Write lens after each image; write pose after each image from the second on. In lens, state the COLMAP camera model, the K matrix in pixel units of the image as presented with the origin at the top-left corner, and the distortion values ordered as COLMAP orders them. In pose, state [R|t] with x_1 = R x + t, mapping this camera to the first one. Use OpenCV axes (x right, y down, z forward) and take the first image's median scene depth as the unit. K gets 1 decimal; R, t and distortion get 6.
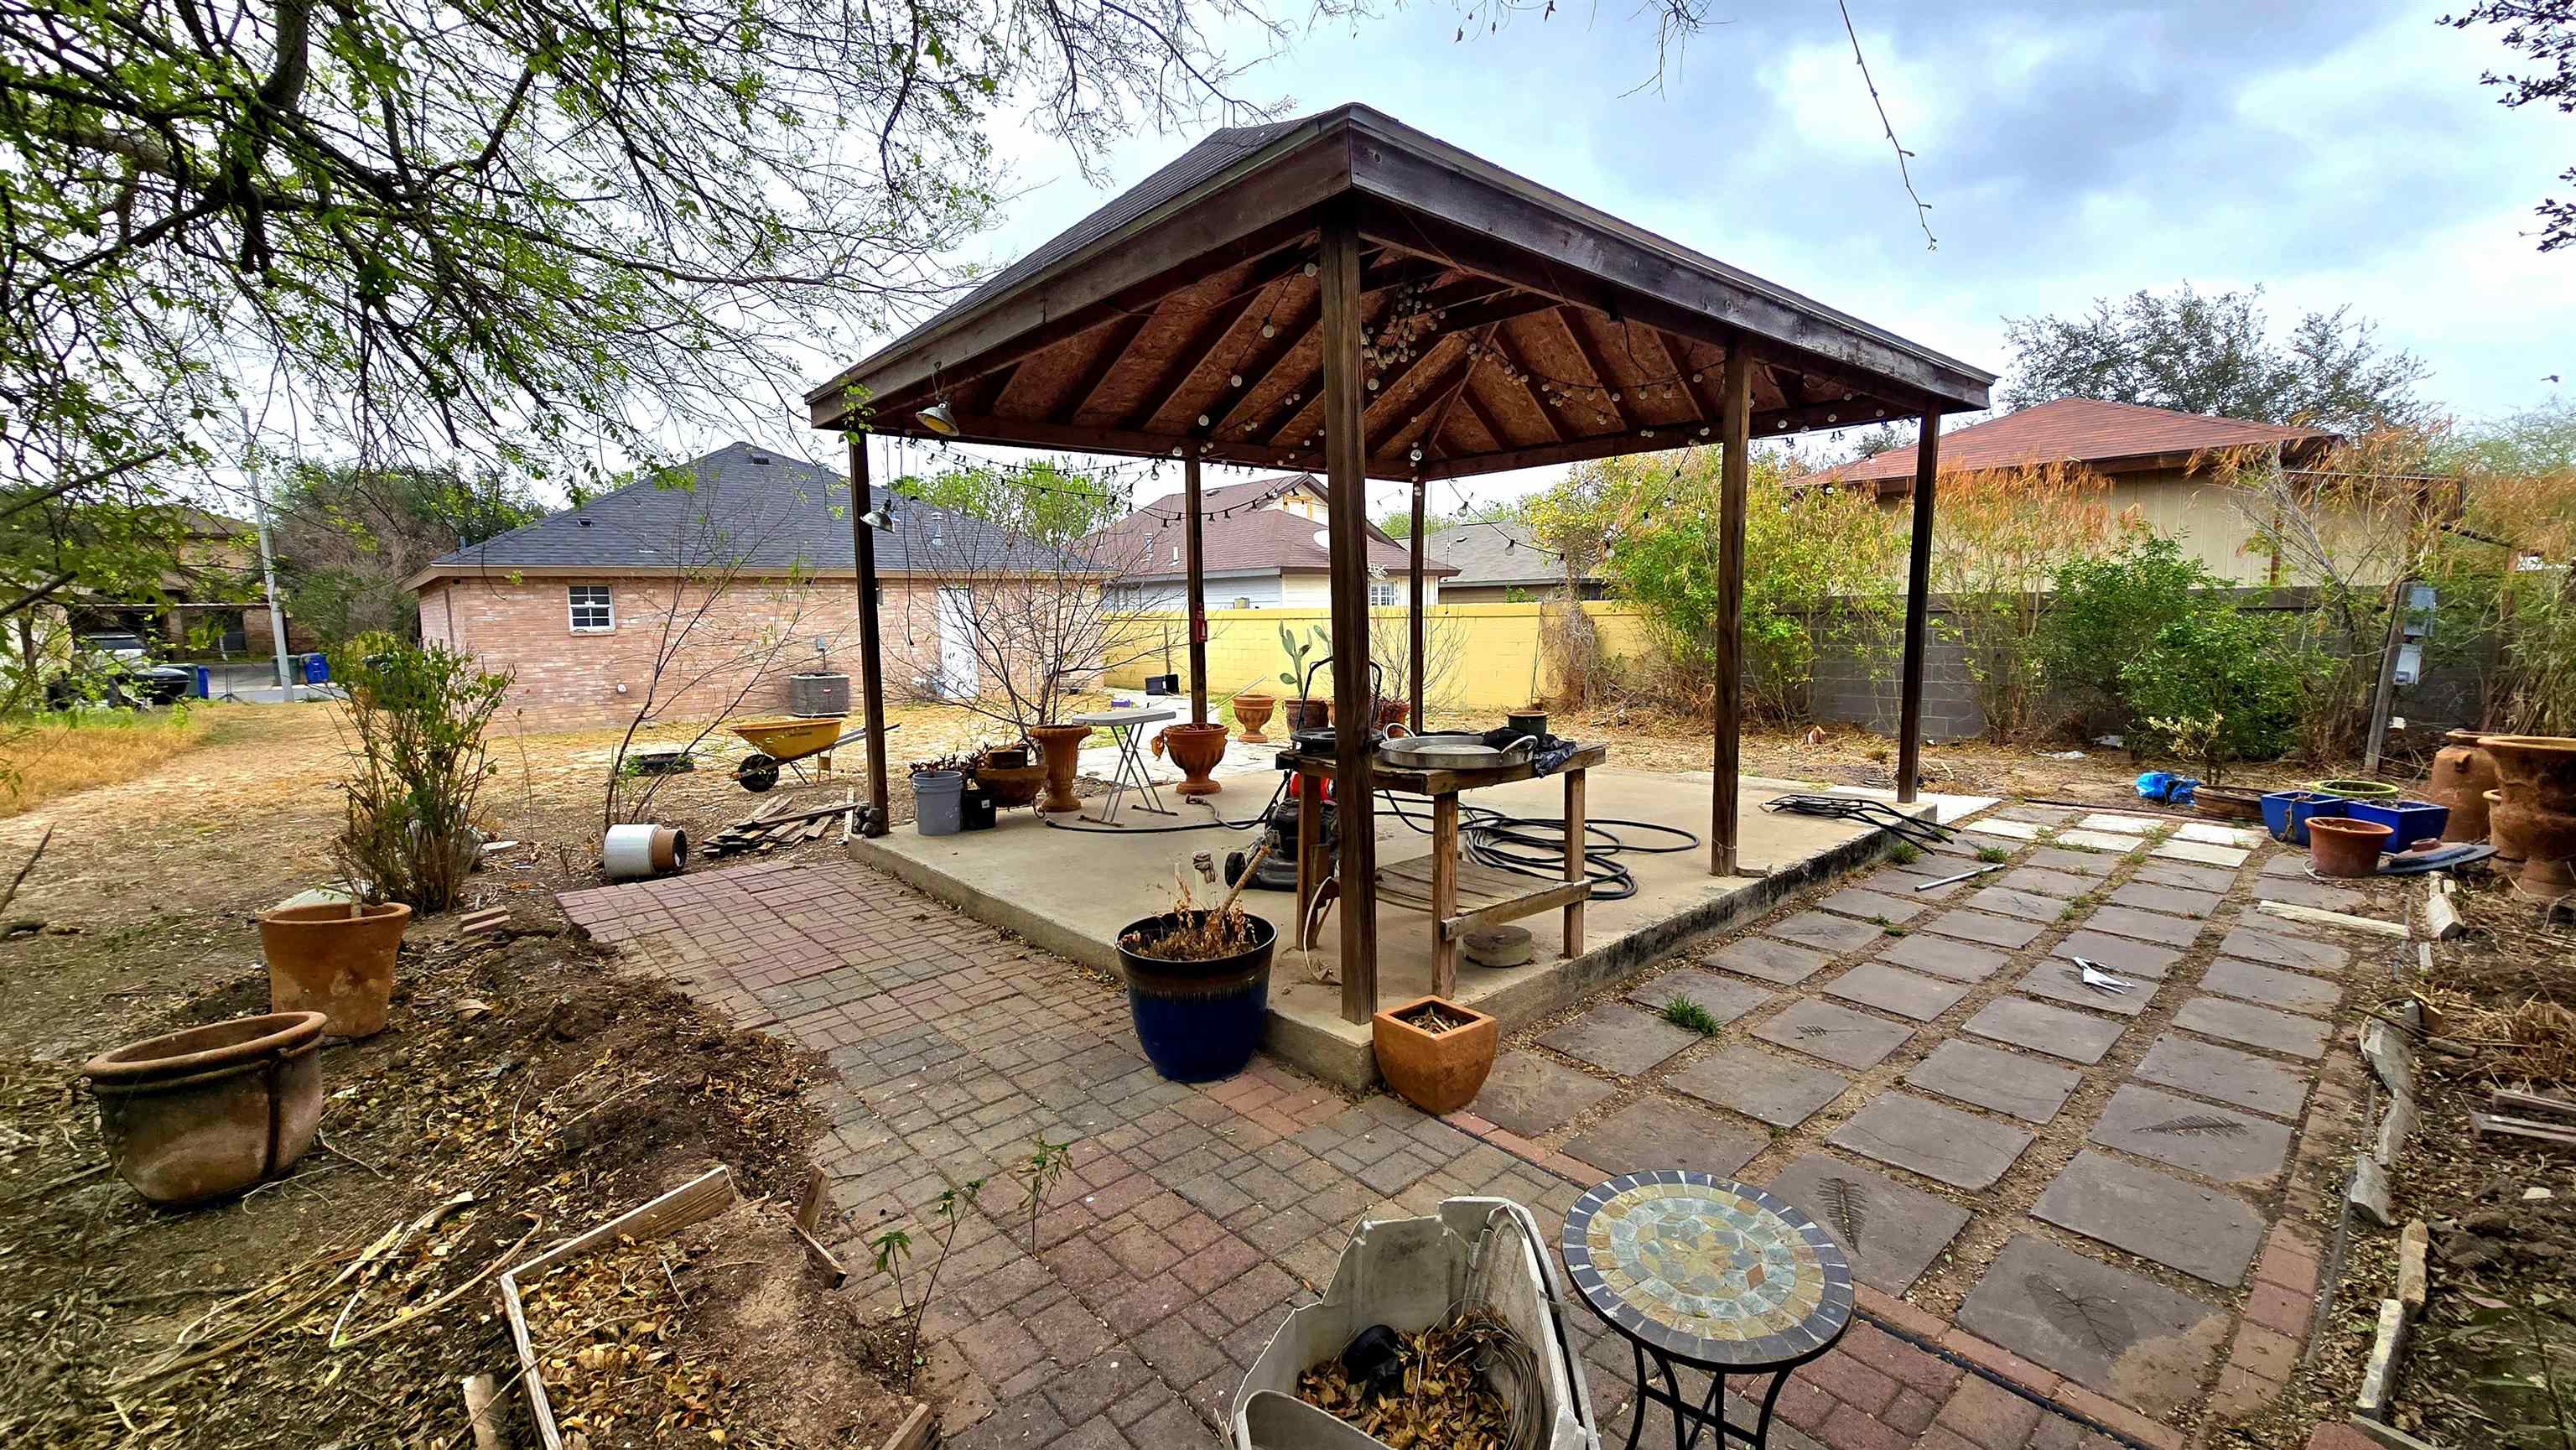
lens RADIAL K [[1015.5, 0, 1288.0], [0, 1015.5, 725.0], [0, 0, 1]] dist [-0.000666, -0.000328]
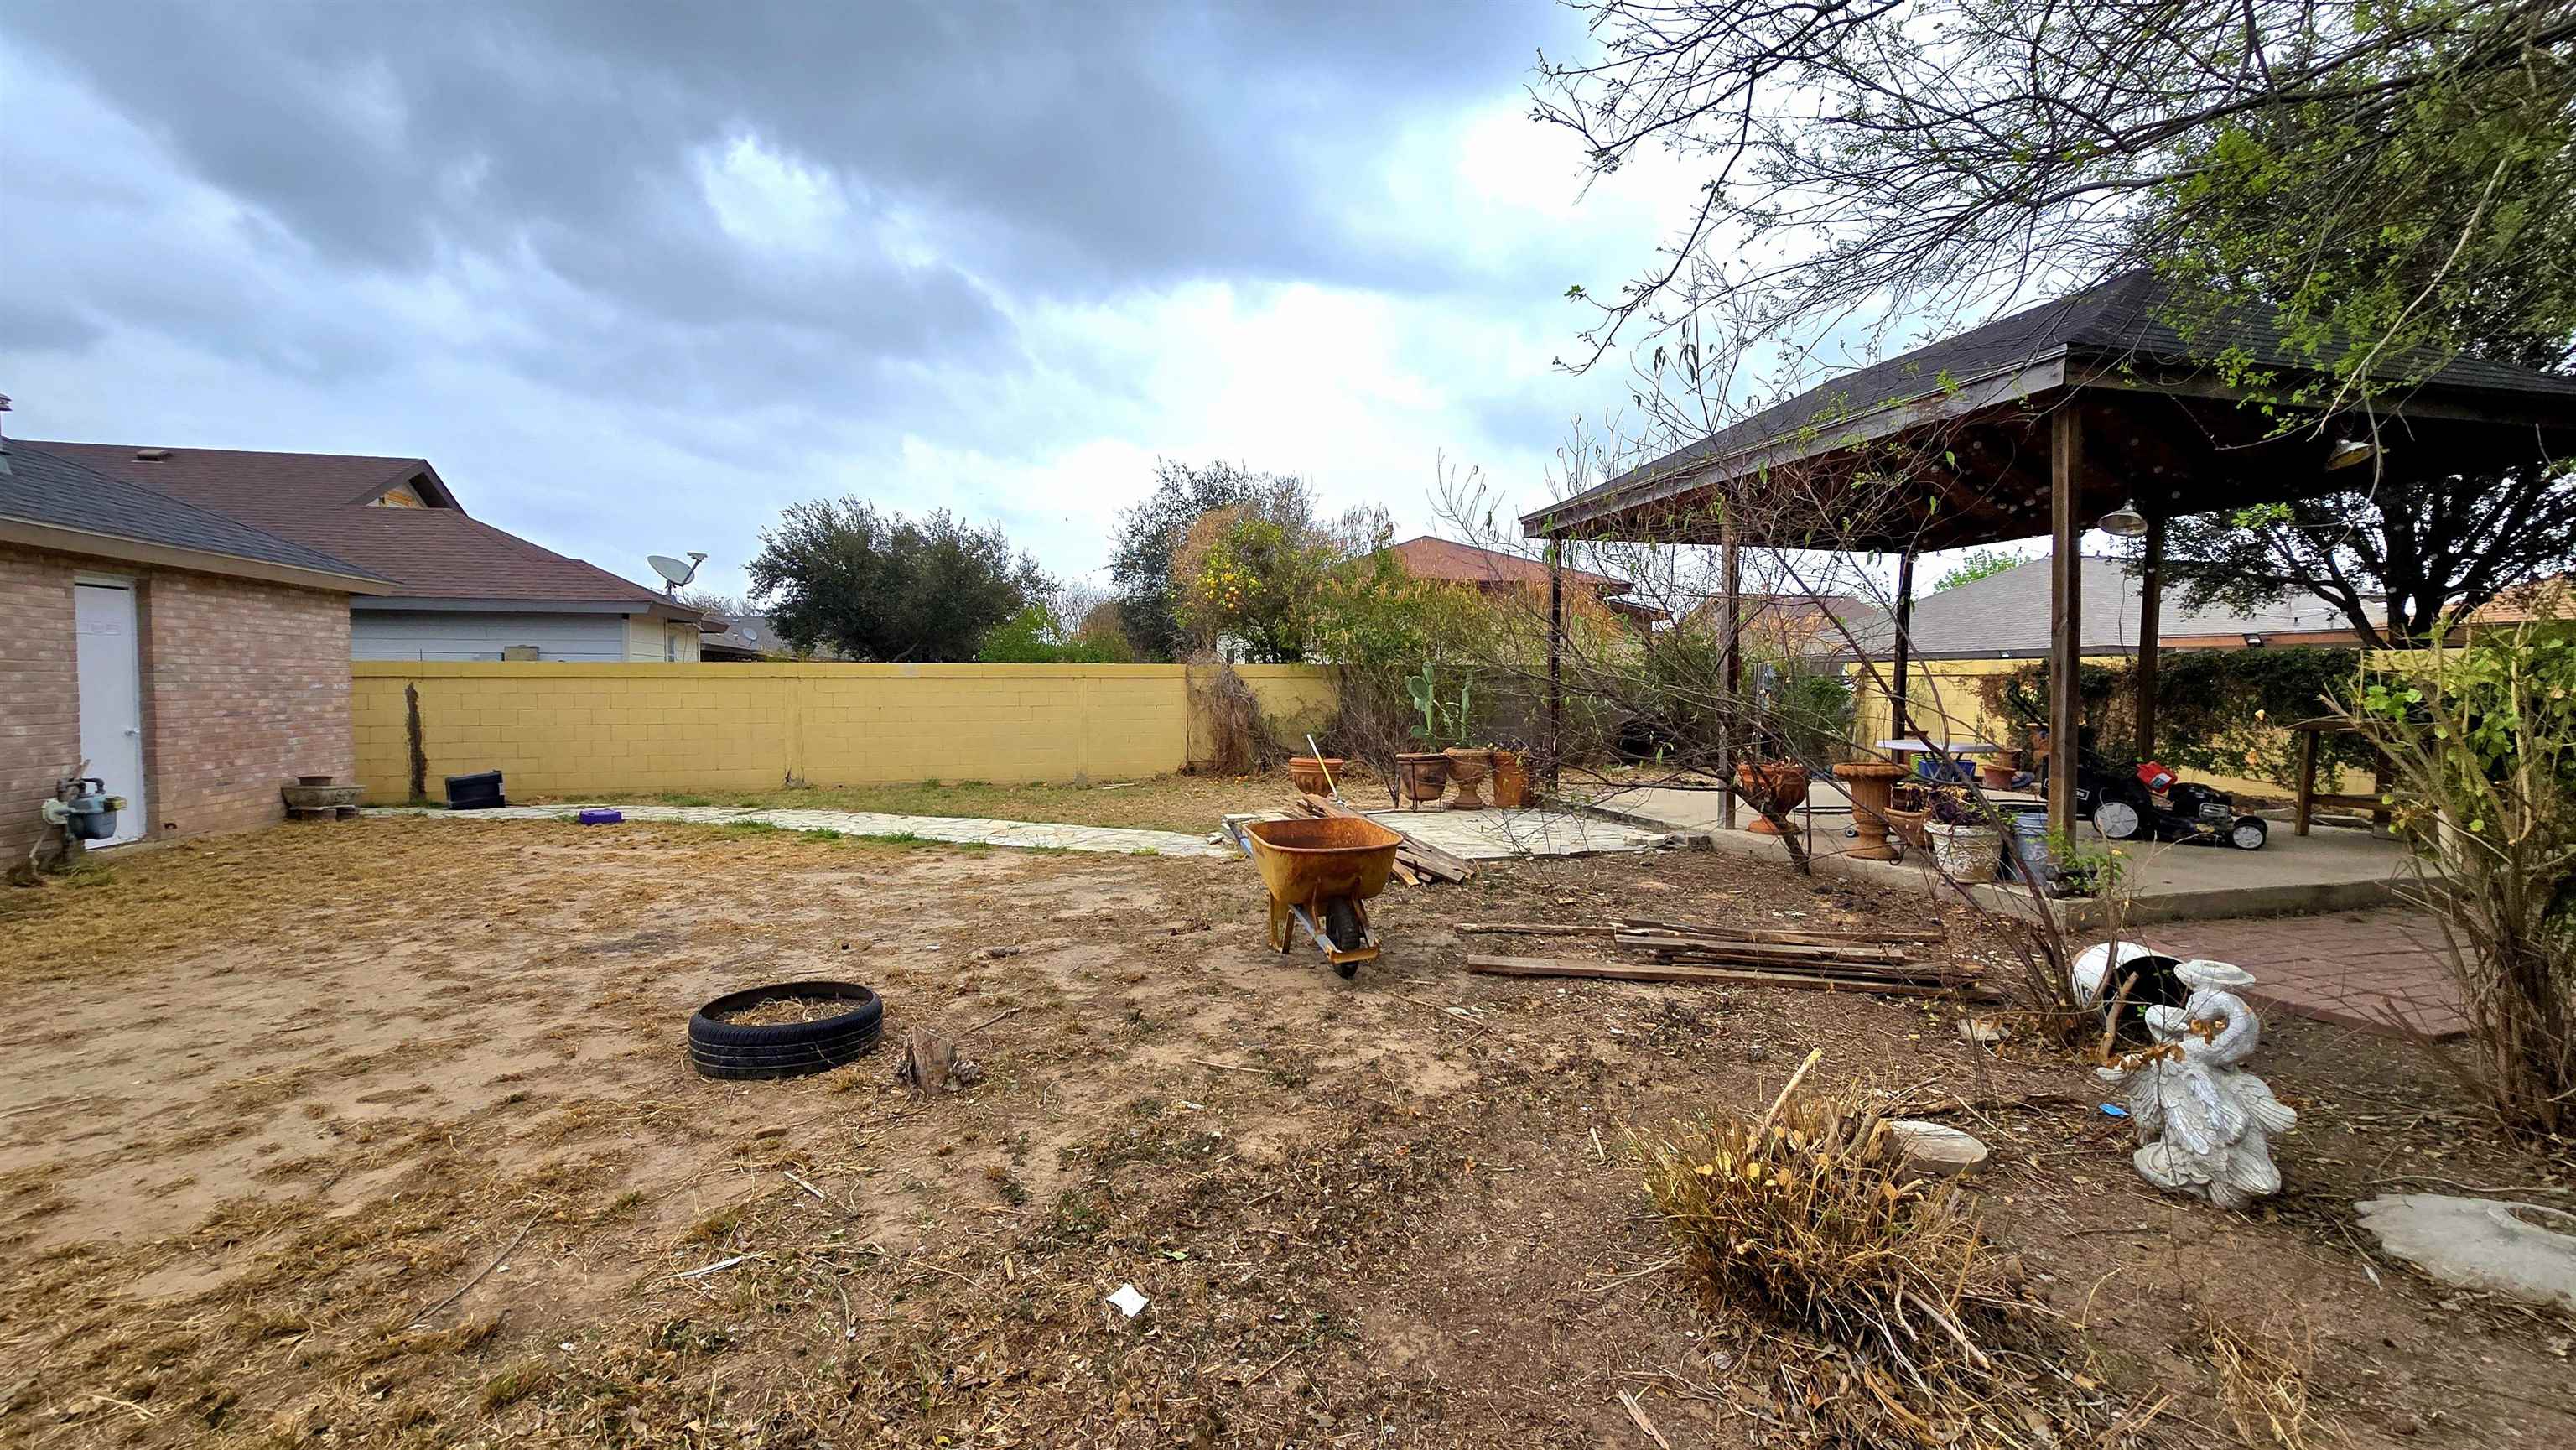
lens RADIAL K [[1015.5, 0, 1288.0], [0, 1015.5, 725.0], [0, 0, 1]] dist [-0.000666, -0.000328]
pose [[0.471013, -0.015977, 0.881982, -1.360534], [0.091255, 0.995354, -0.030703, -0.058096], [-0.877394, 0.094947, 0.470282, 1.140374]]
